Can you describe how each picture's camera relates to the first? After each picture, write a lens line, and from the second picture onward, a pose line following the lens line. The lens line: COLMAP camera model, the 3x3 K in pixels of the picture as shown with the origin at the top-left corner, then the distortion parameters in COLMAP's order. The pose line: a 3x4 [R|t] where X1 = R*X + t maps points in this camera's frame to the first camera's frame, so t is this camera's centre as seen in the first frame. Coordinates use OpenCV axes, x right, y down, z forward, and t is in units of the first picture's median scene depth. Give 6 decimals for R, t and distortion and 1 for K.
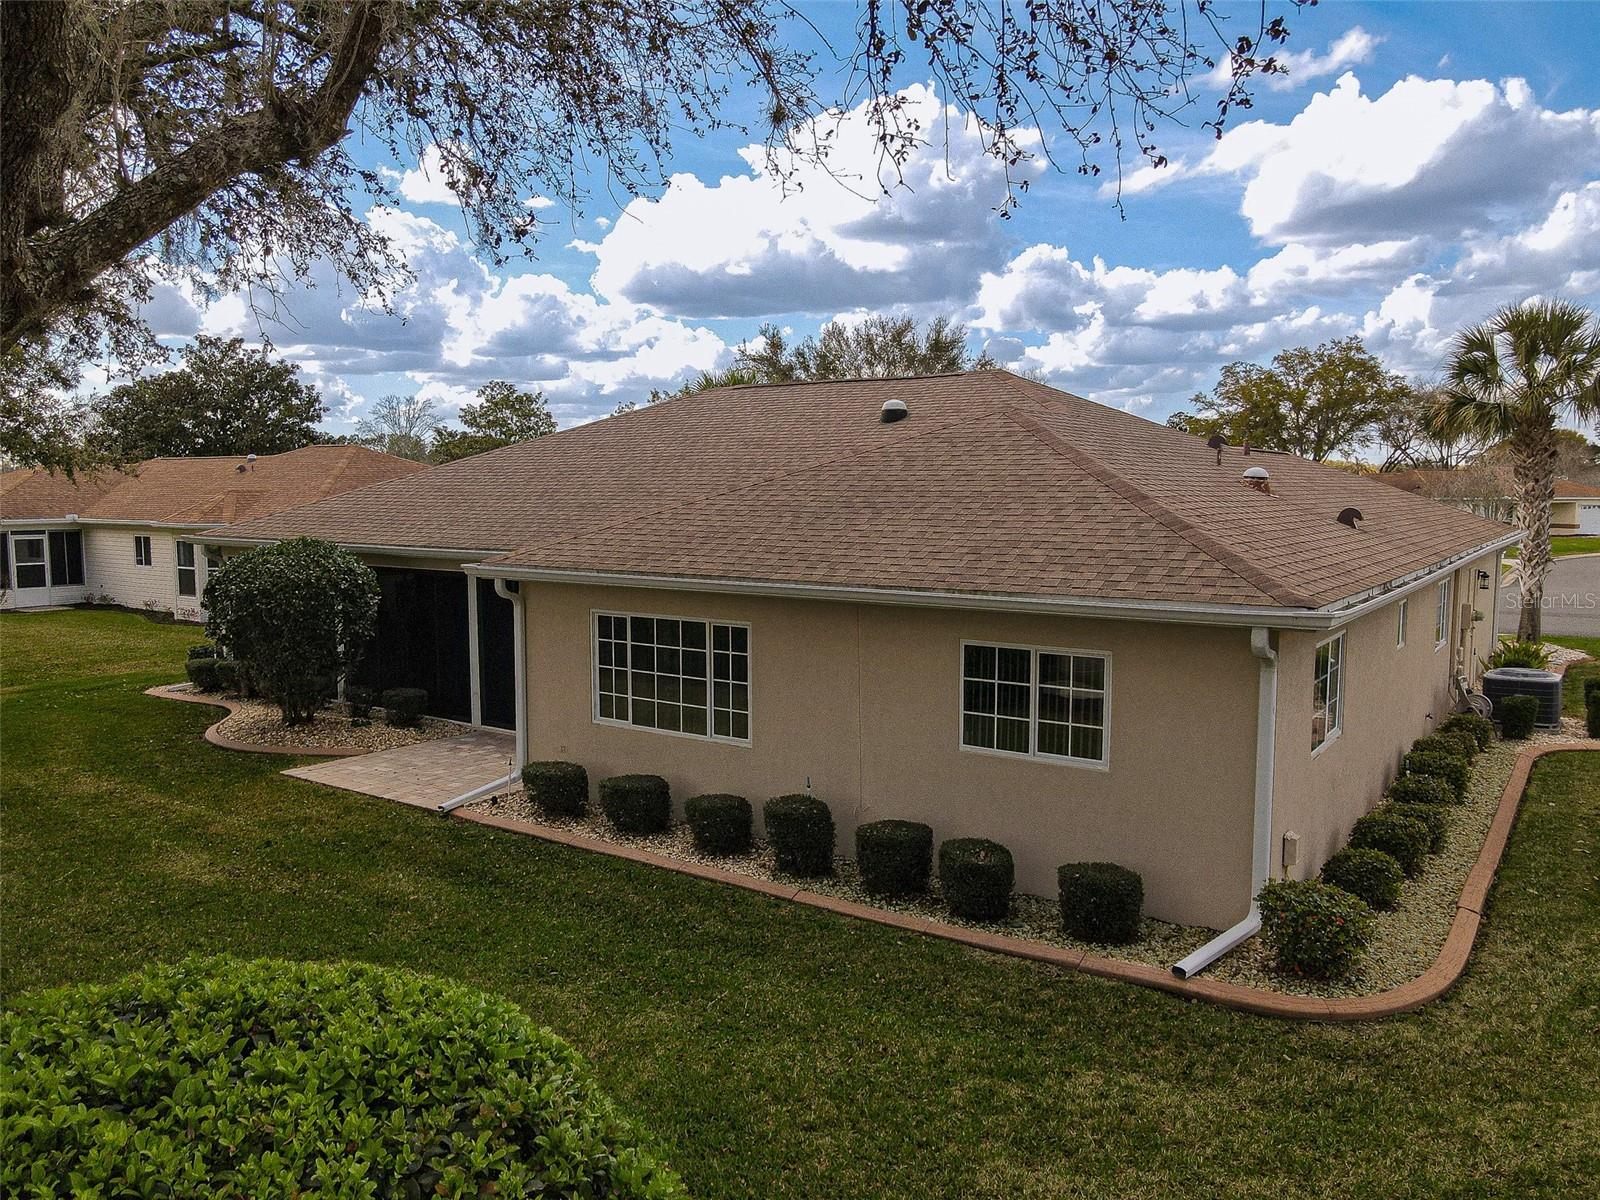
lens RADIAL K [[1188.6, 0, 802.8], [0, 1188.6, 597.8], [0, 0, 1]] dist [0.014730, -0.001848]
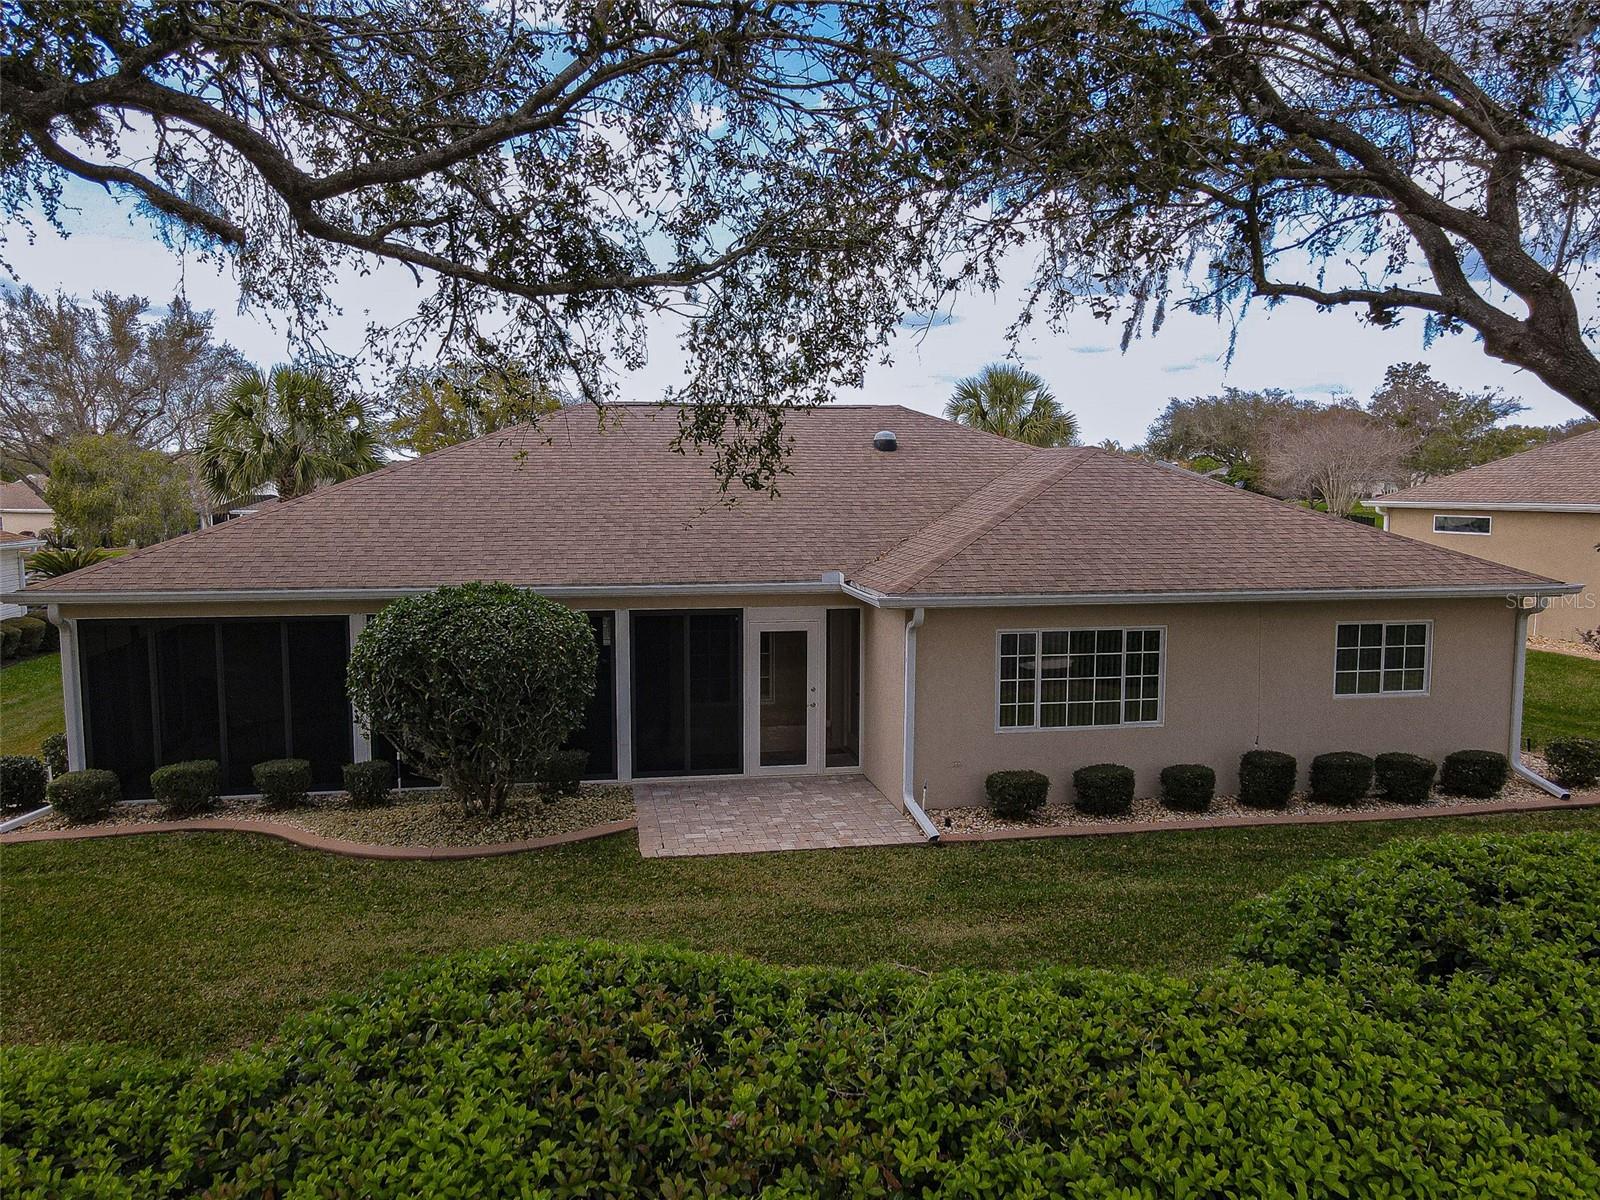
lens RADIAL K [[1188.6, 0, 802.5], [0, 1188.6, 601.9], [0, 0, 1]] dist [0.014730, -0.001848]
pose [[0.702536, -0.080041, 0.707133, -1.181982], [0.064916, 0.996720, 0.048325, -0.088414], [-0.708681, 0.011954, 0.705428, 0.389315]]
